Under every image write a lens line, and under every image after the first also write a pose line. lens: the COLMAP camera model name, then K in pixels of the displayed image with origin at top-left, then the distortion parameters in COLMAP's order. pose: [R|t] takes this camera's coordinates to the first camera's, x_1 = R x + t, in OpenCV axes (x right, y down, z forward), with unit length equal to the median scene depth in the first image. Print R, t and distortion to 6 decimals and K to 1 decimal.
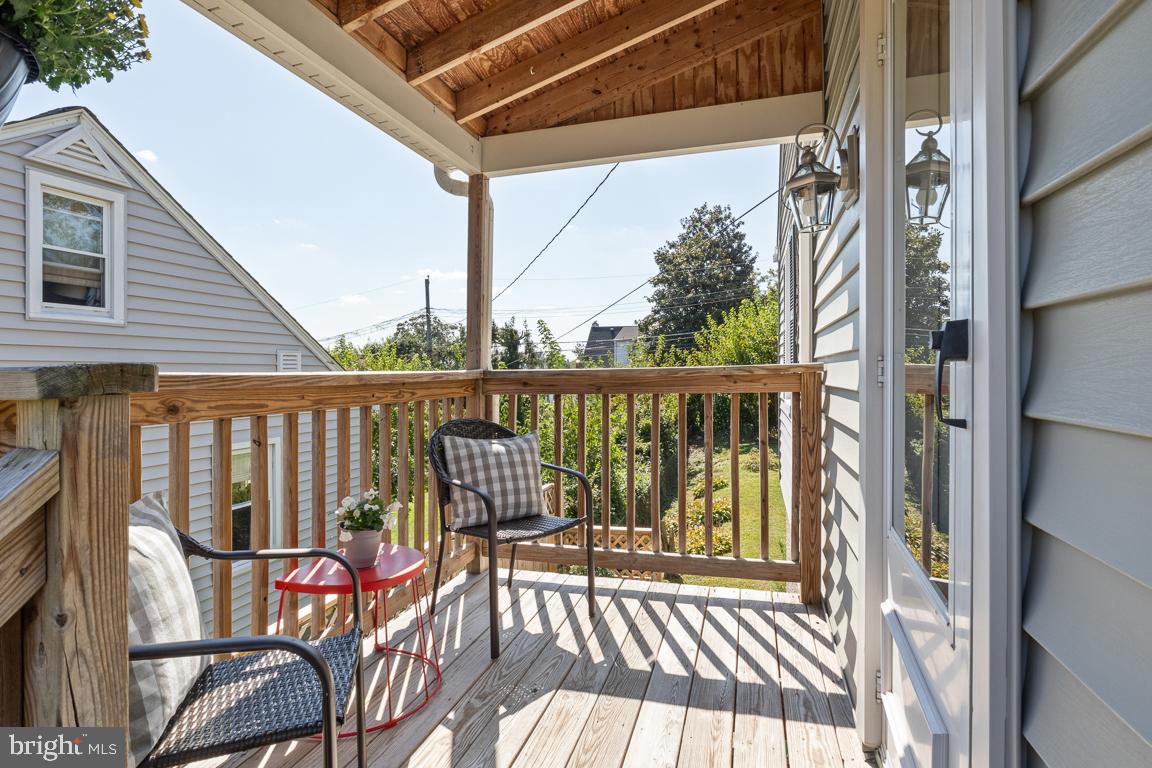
lens RADIAL K [[570.6, 0, 576.0], [0, 570.6, 384.0], [0, 0, 1]] dist [-0.016686, -0.000080]
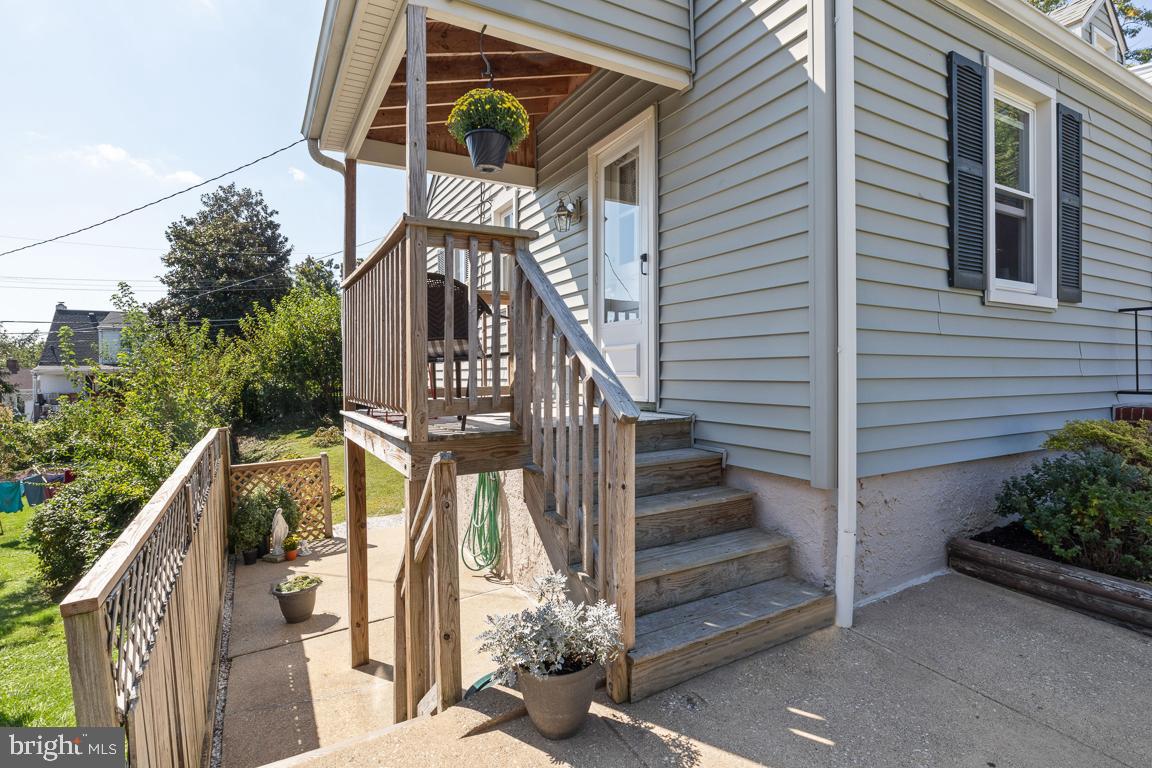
lens RADIAL K [[570.6, 0, 576.0], [0, 570.6, 384.0], [0, 0, 1]] dist [-0.016686, -0.000080]
pose [[0.691090, -0.014853, 0.722616, -0.057613], [0.018526, 0.999824, 0.002833, 0.016672], [-0.722531, 0.011429, 0.691244, -0.035081]]
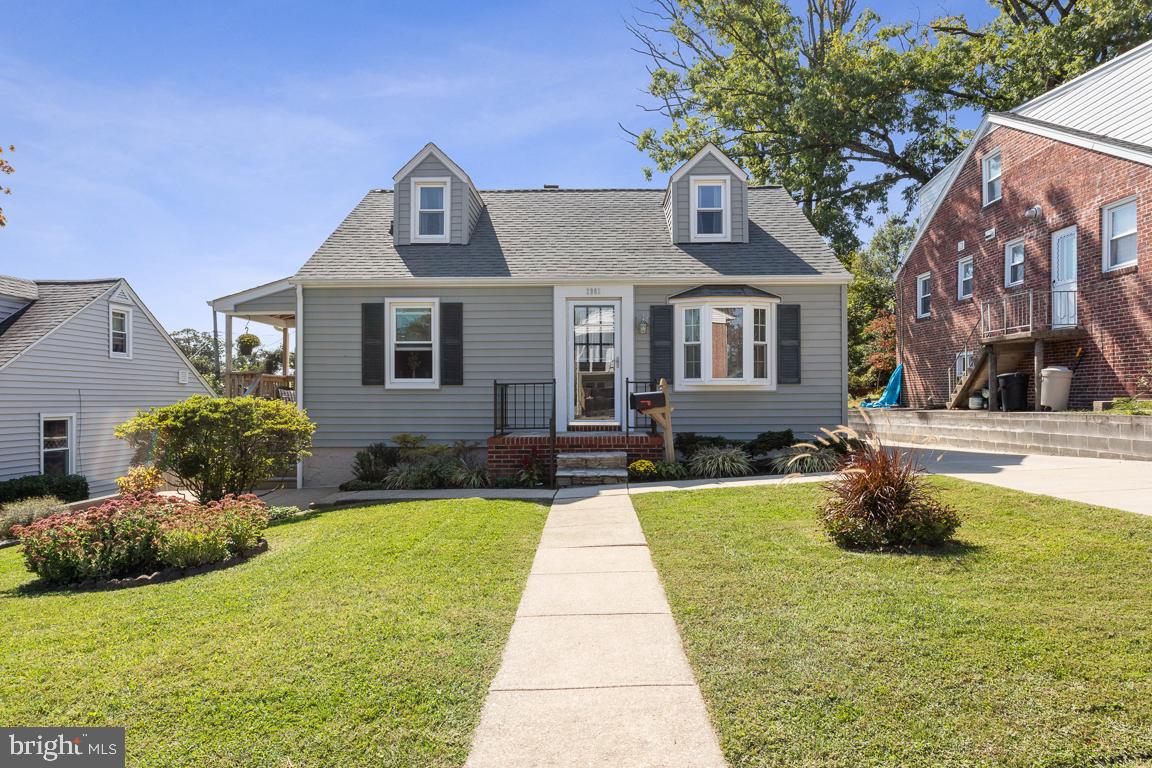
lens RADIAL K [[655.5, 0, 573.2], [0, 655.5, 408.2], [0, 0, 1]] dist [-0.002924, -0.000861]
pose [[0.960613, -0.001614, 0.277884, 0.032070], [0.003771, 0.999967, -0.007226, 0.015865], [-0.277863, 0.007989, 0.960588, -0.262891]]
